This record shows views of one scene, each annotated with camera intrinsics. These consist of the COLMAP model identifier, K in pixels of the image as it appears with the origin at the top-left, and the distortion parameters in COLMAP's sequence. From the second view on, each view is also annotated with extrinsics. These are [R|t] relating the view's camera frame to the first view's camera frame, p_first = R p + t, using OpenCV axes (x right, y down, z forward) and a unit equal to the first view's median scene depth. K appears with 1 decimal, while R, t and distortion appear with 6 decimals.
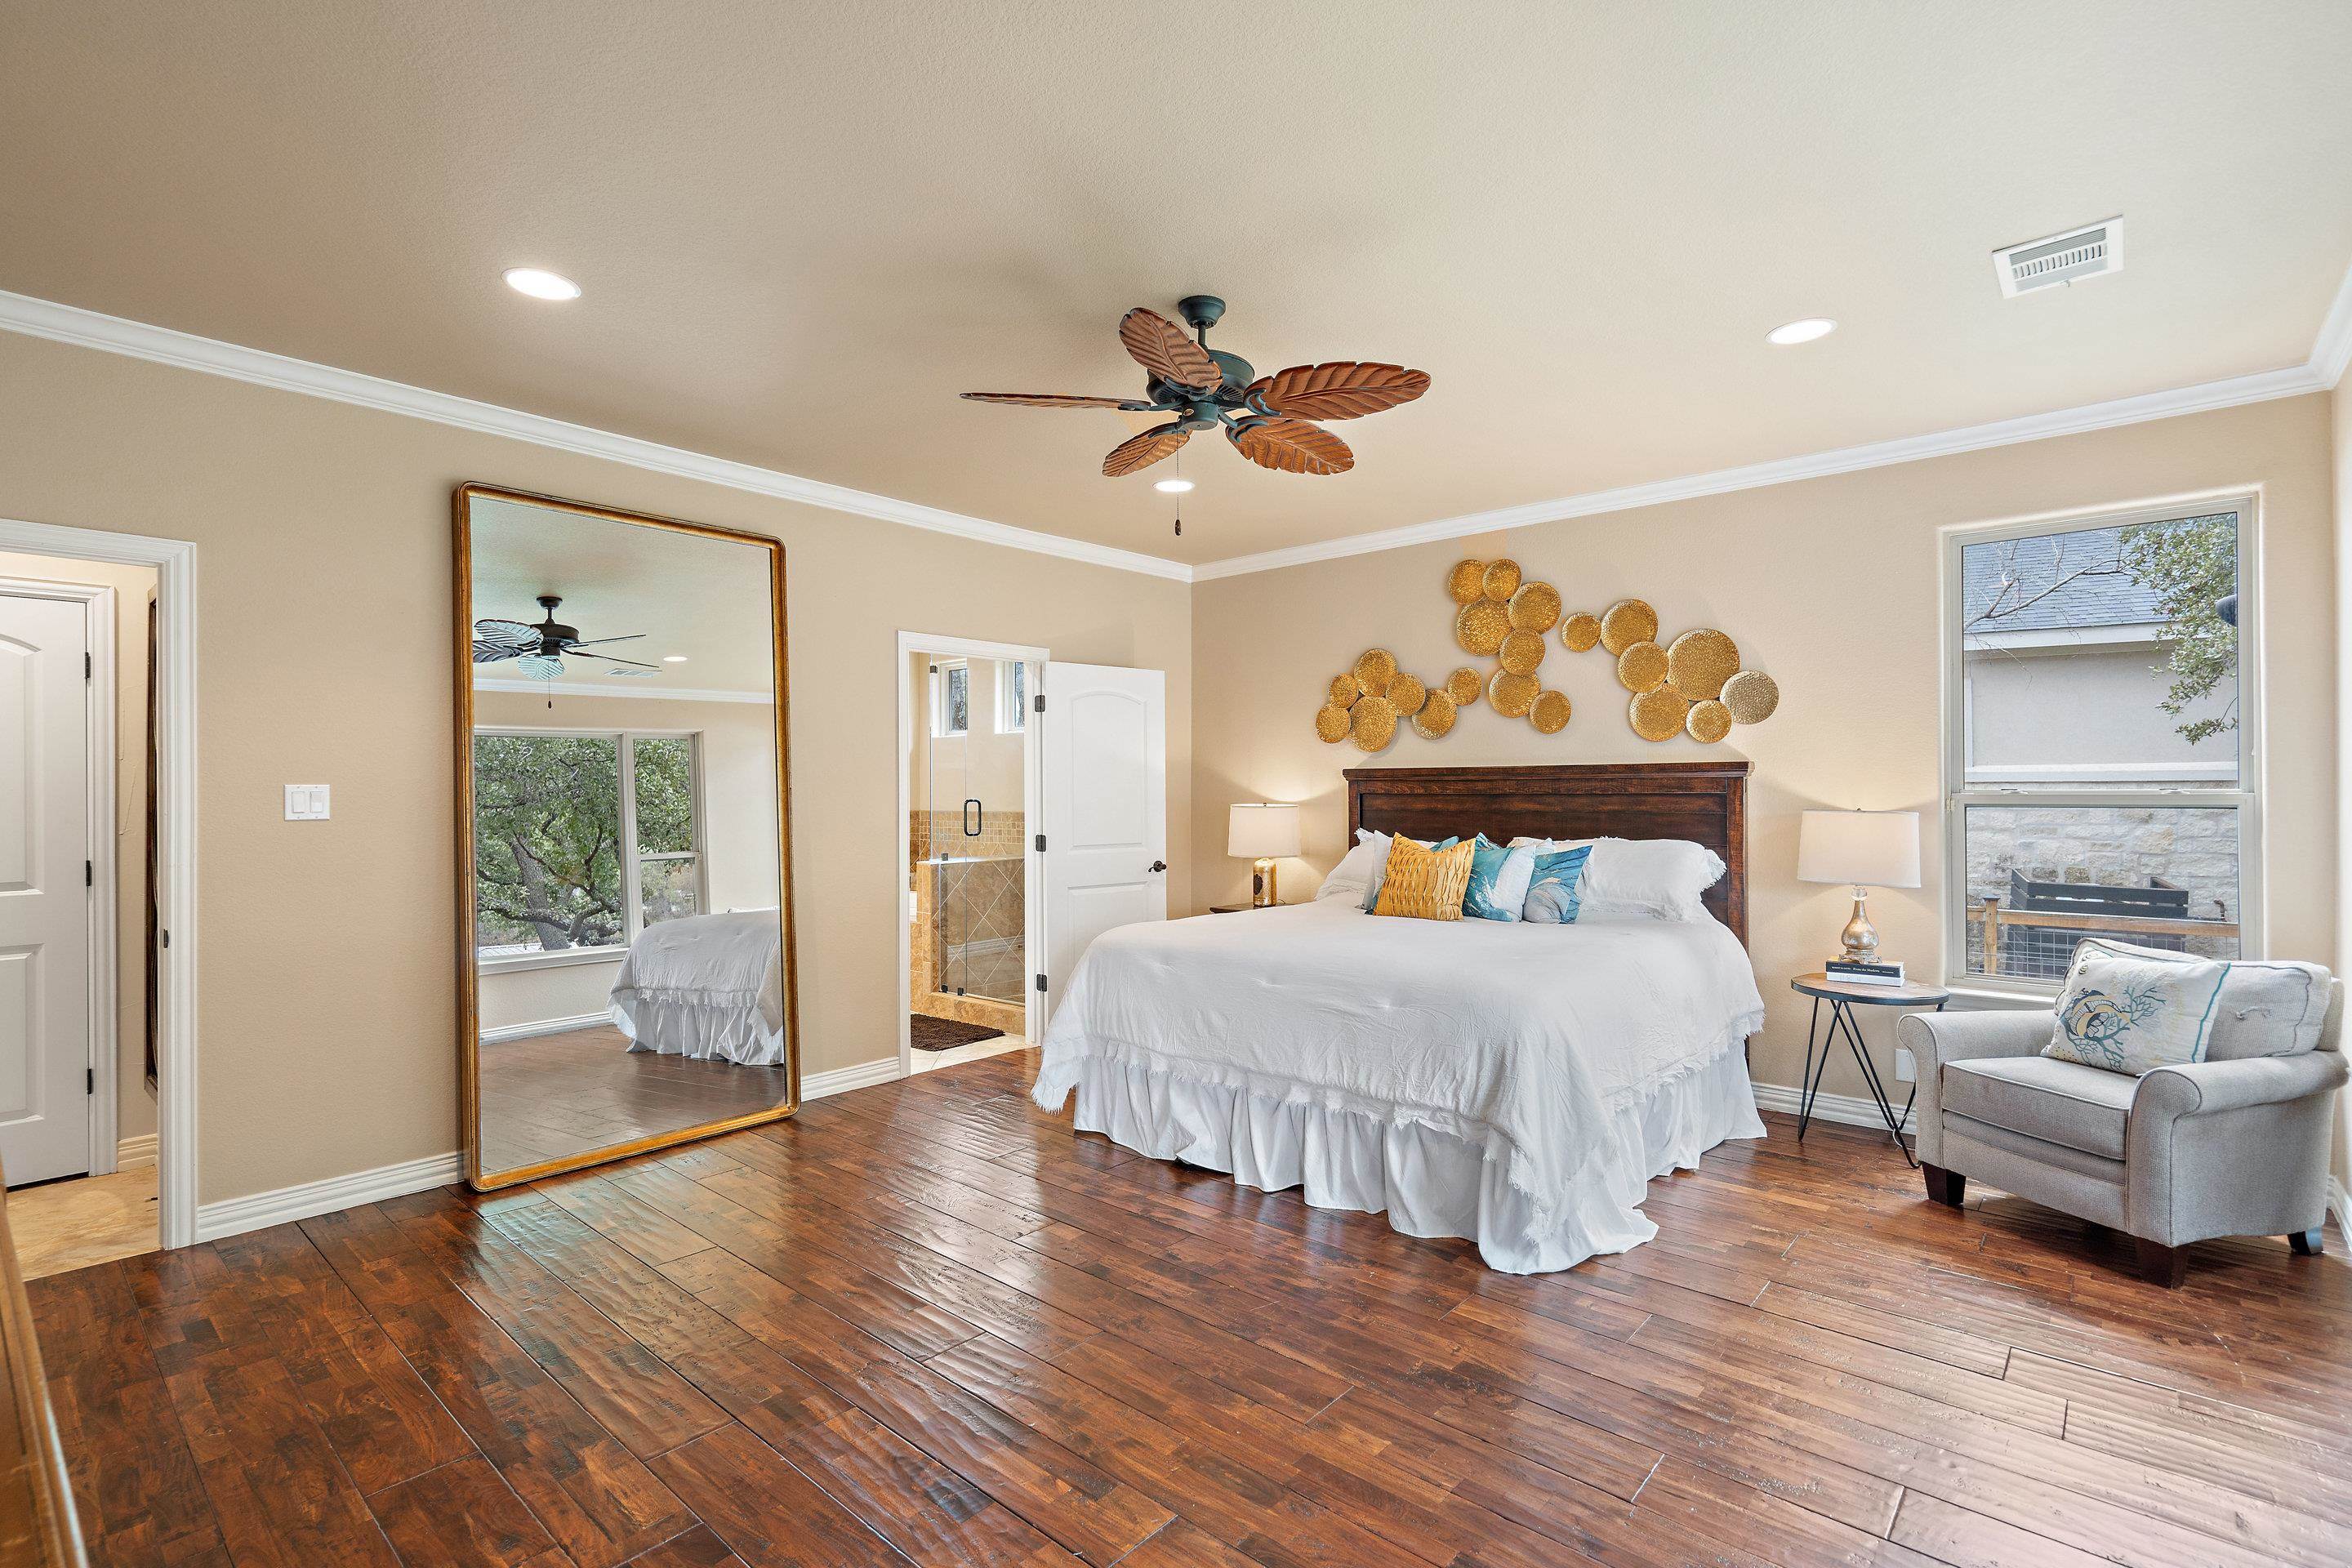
lens RADIAL K [[1082.3, 0, 1168.3], [0, 1082.3, 780.1], [0, 0, 1]] dist [-0.003789, 0.001147]
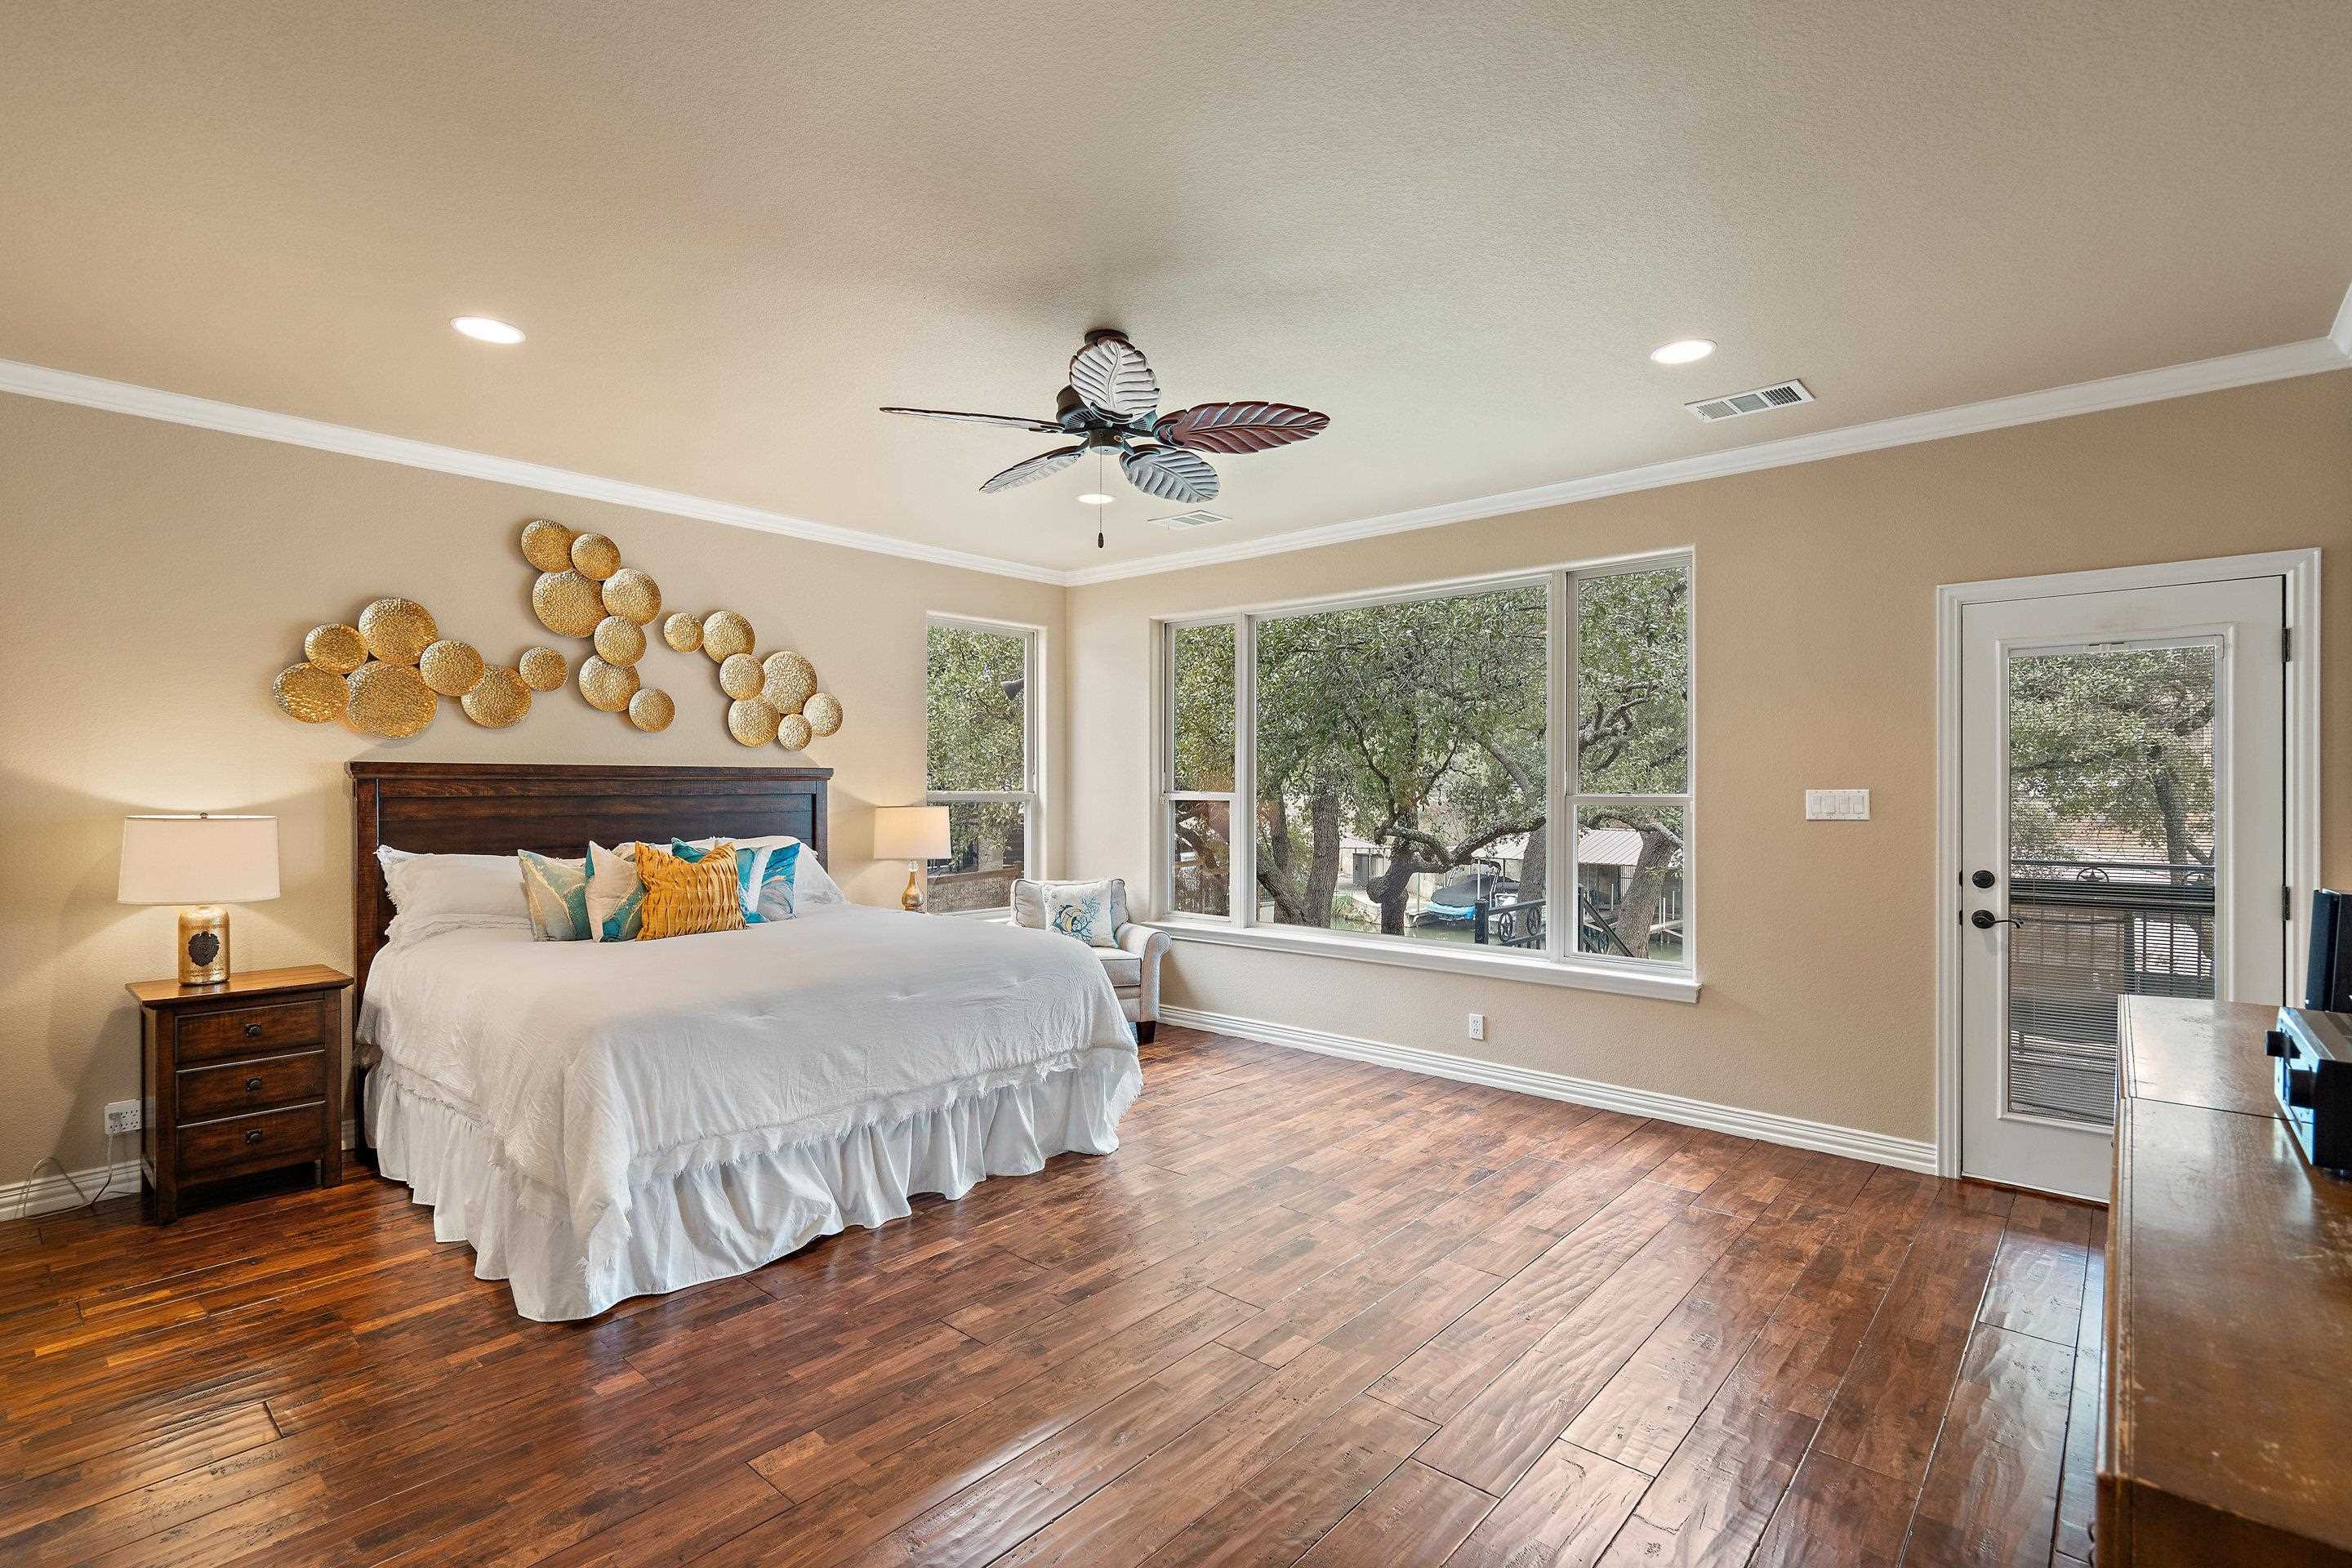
lens RADIAL K [[1082.3, 0, 1167.2], [0, 1082.3, 793.3], [0, 0, 1]] dist [-0.003789, 0.001147]
pose [[0.012125, -0.001968, 0.999925, -0.596241], [-0.010023, 0.999948, 0.002090, 0.004093], [-0.999876, -0.010048, 0.012105, 0.532692]]
